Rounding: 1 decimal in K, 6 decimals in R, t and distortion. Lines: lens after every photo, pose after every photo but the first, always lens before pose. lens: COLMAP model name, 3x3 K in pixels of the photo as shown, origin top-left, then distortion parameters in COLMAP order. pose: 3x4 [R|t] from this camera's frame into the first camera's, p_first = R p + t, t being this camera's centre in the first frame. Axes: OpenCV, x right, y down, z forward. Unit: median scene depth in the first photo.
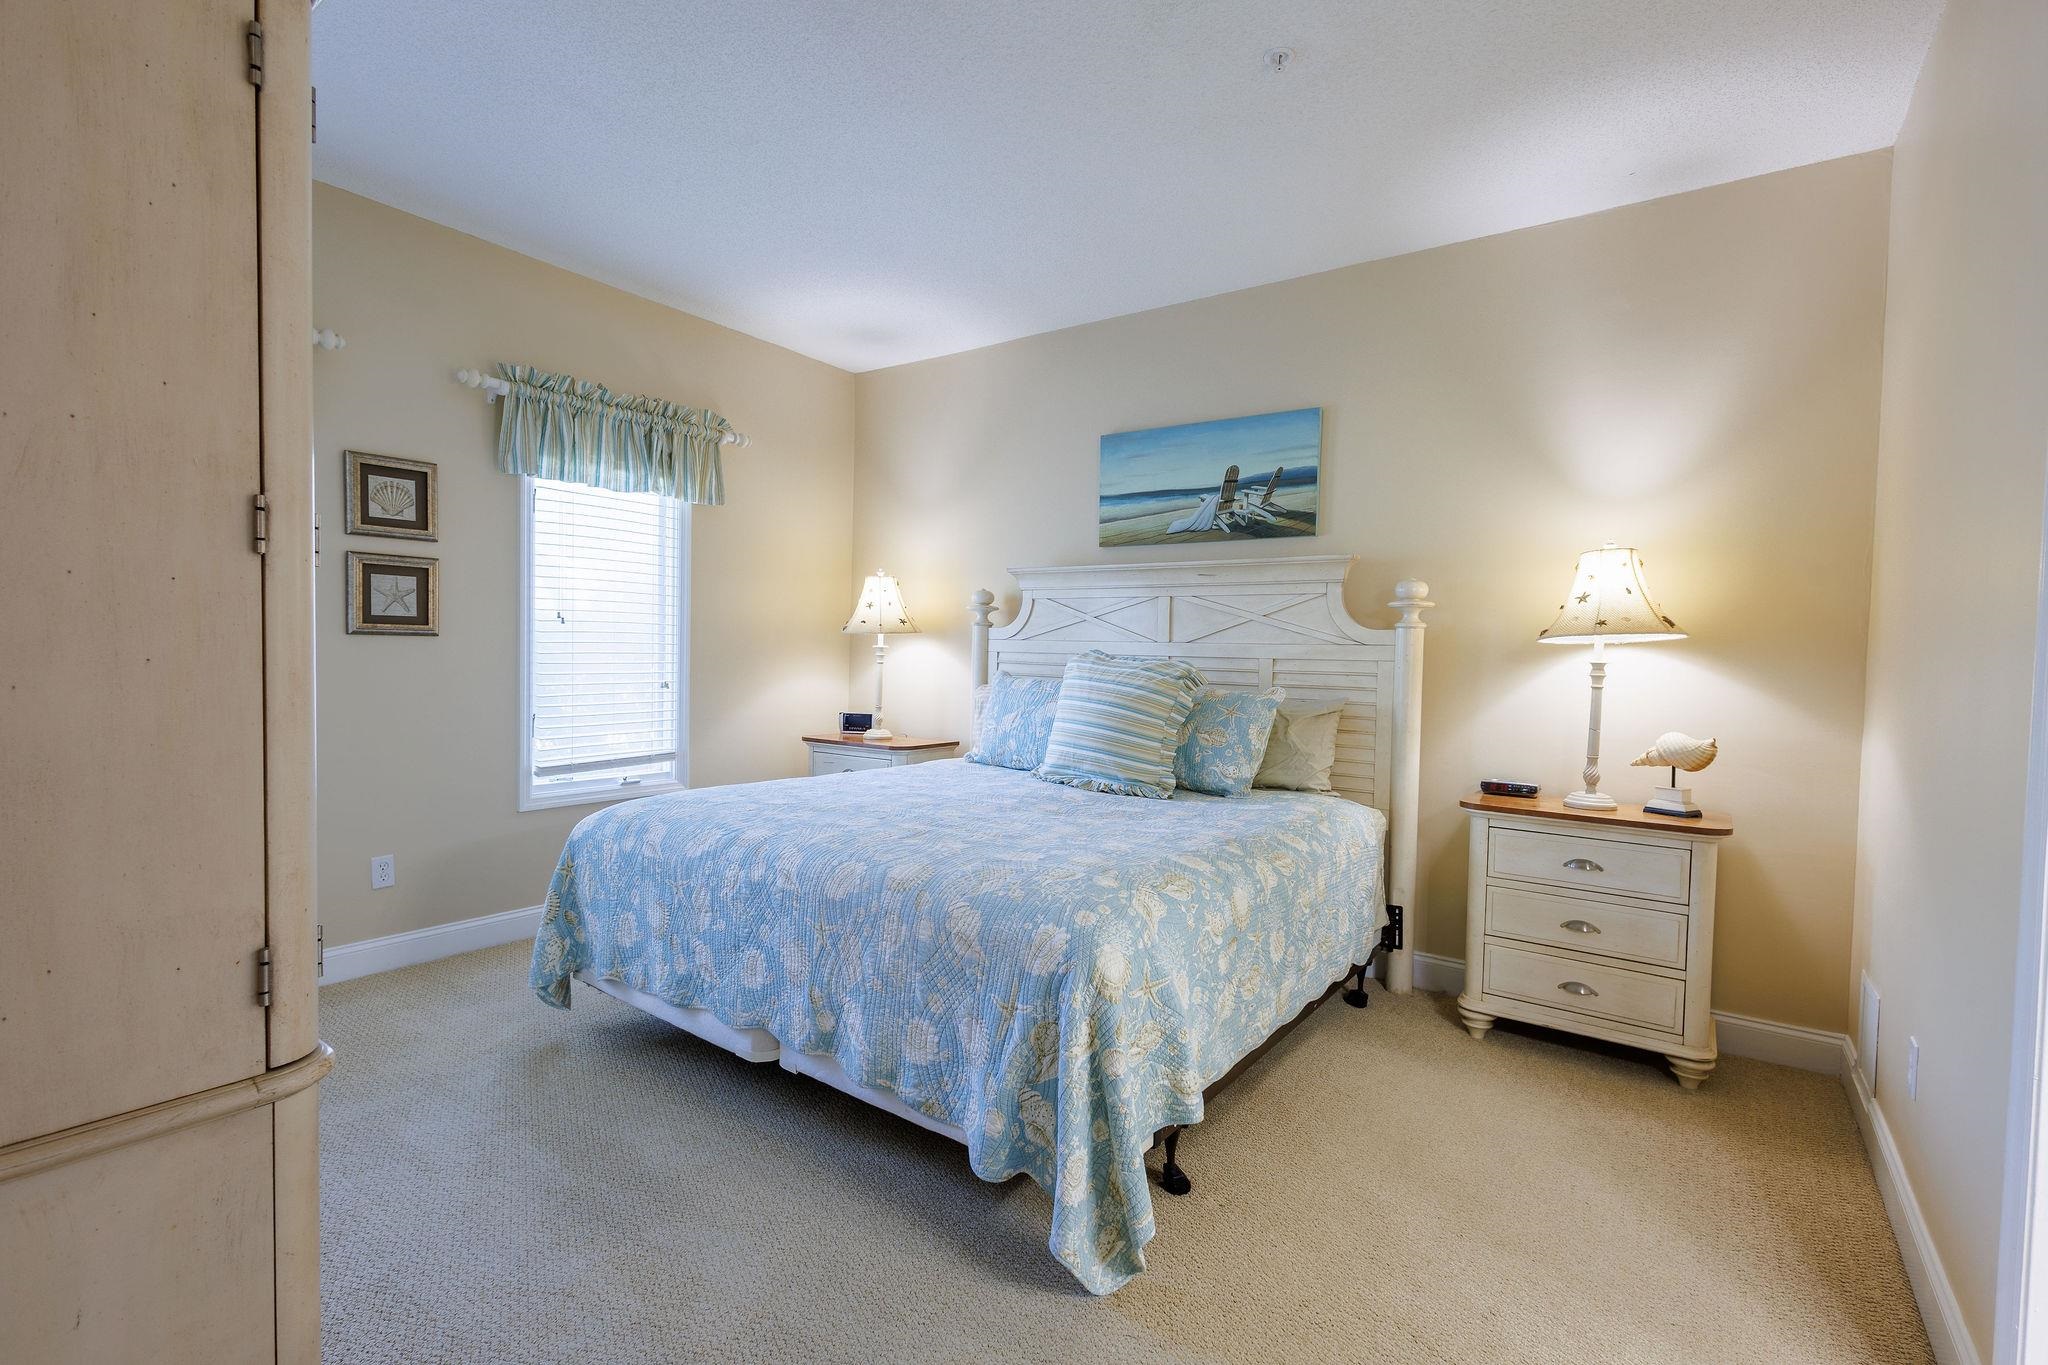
lens RADIAL K [[938.8, 0, 1028.2], [0, 938.8, 681.6], [0, 0, 1]] dist [0.006968, -0.000884]
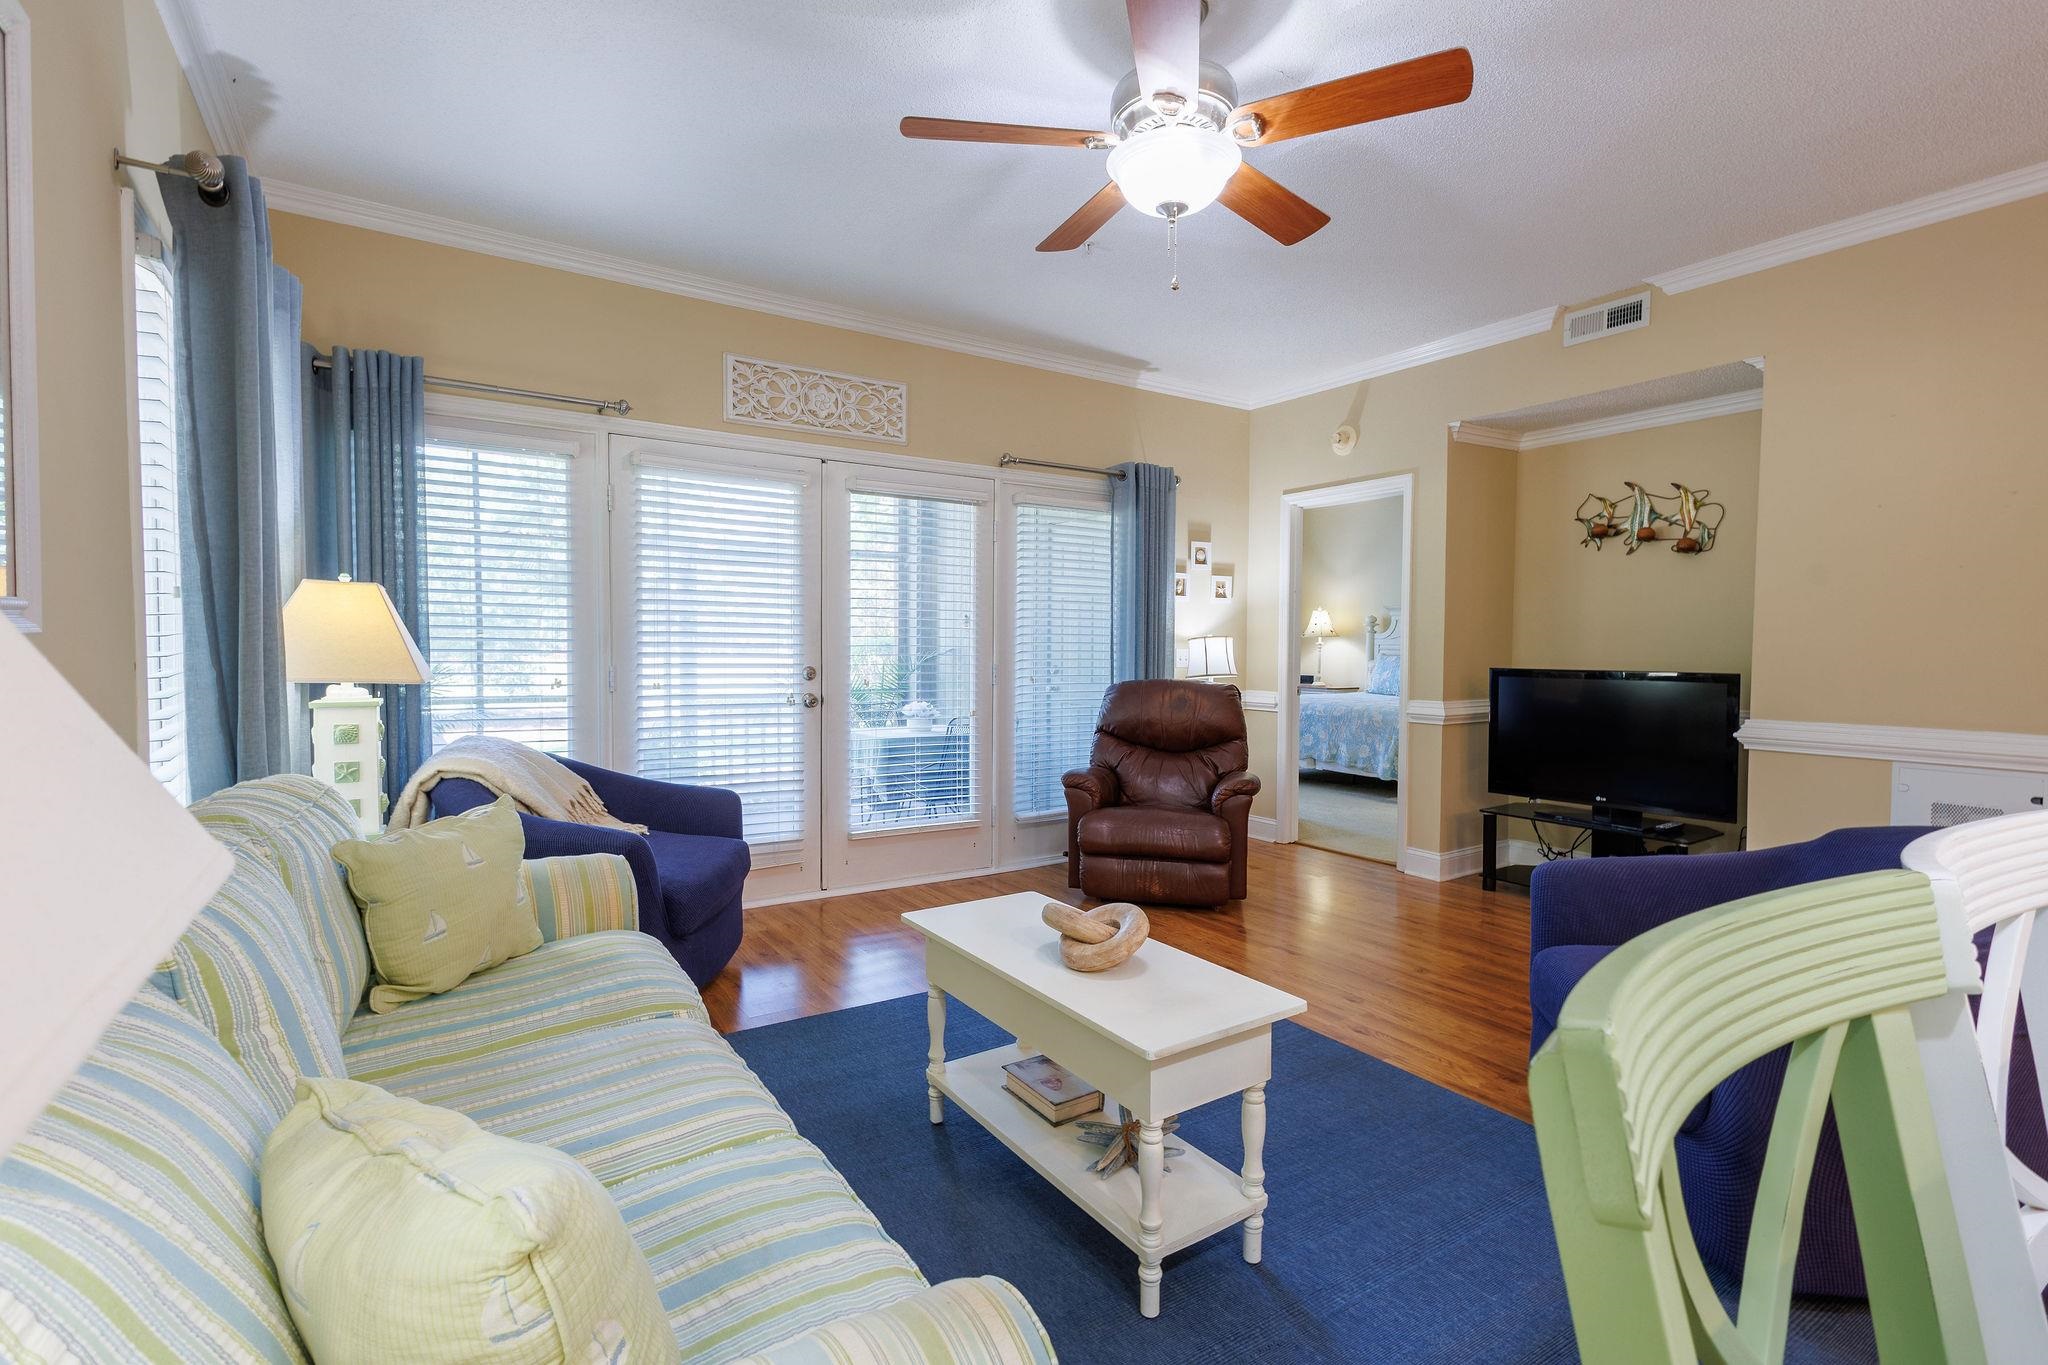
lens RADIAL K [[938.8, 0, 1028.2], [0, 938.8, 681.6], [0, 0, 1]] dist [0.006968, -0.000884]
pose [[0.933330, -0.001797, -0.359016, -0.018259], [0.004390, 0.999970, 0.006409, 0.069169], [0.358994, -0.007558, 0.933309, -2.510042]]
